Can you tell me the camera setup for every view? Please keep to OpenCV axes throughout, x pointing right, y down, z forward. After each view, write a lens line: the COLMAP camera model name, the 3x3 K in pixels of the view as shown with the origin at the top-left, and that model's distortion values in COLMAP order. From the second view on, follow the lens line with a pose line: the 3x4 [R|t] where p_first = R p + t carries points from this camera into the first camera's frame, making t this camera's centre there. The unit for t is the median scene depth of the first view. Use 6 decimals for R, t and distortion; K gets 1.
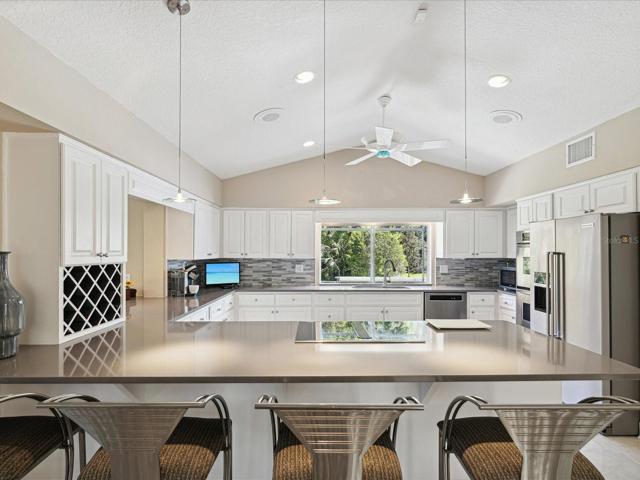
lens RADIAL K [[338.5, 0, 320.5], [0, 338.5, 251.1], [0, 0, 1]] dist [0.003449, 0.000158]
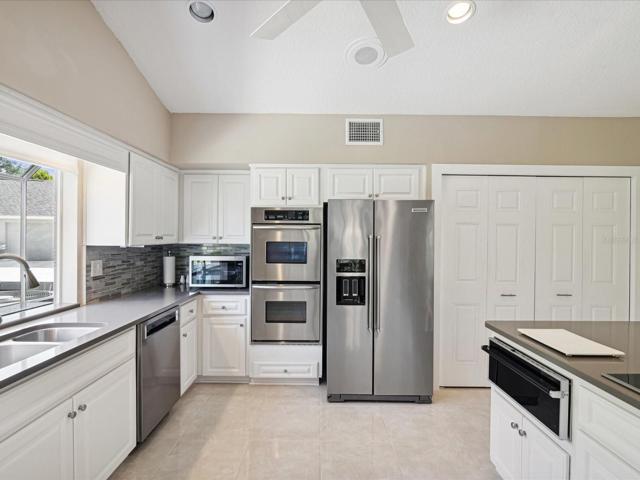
lens RADIAL K [[333.5, 0, 320.0], [0, 333.5, 240.0], [0, 0, 1]] dist [0.000530, 0.000044]
pose [[0.006558, -0.004339, 0.999969, -0.136464], [-0.008352, 0.999955, 0.004394, 0.008335], [-0.999944, -0.008380, 0.006521, 0.769649]]
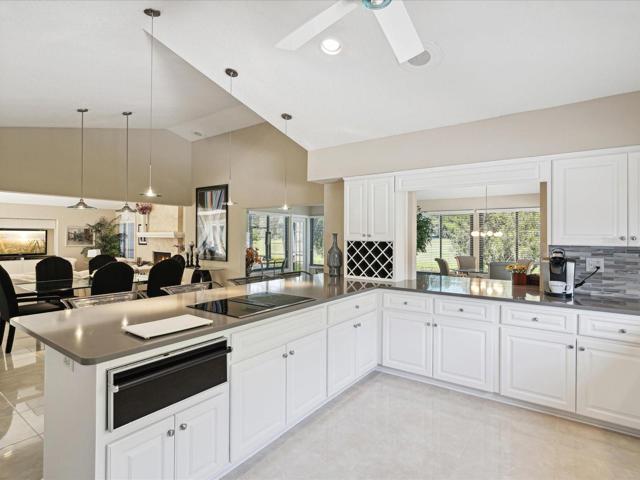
lens RADIAL K [[333.5, 0, 320.0], [0, 333.5, 240.0], [0, 0, 1]] dist [0.000530, 0.000044]
pose [[-0.593318, 0.006762, -0.804940, 0.406440], [-0.002892, 0.999940, 0.010532, 0.008389], [0.804963, 0.008576, -0.593263, 0.870820]]
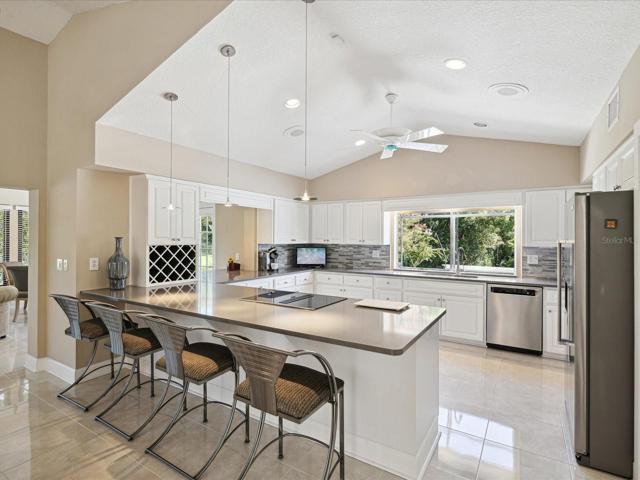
lens RADIAL K [[333.5, 0, 320.0], [0, 333.5, 240.0], [0, 0, 1]] dist [0.000530, 0.000044]
pose [[0.840995, 0.007271, -0.540994, 0.421040], [-0.004206, 0.999967, 0.006901, -0.000249], [0.541027, -0.003528, 0.840998, -0.008695]]
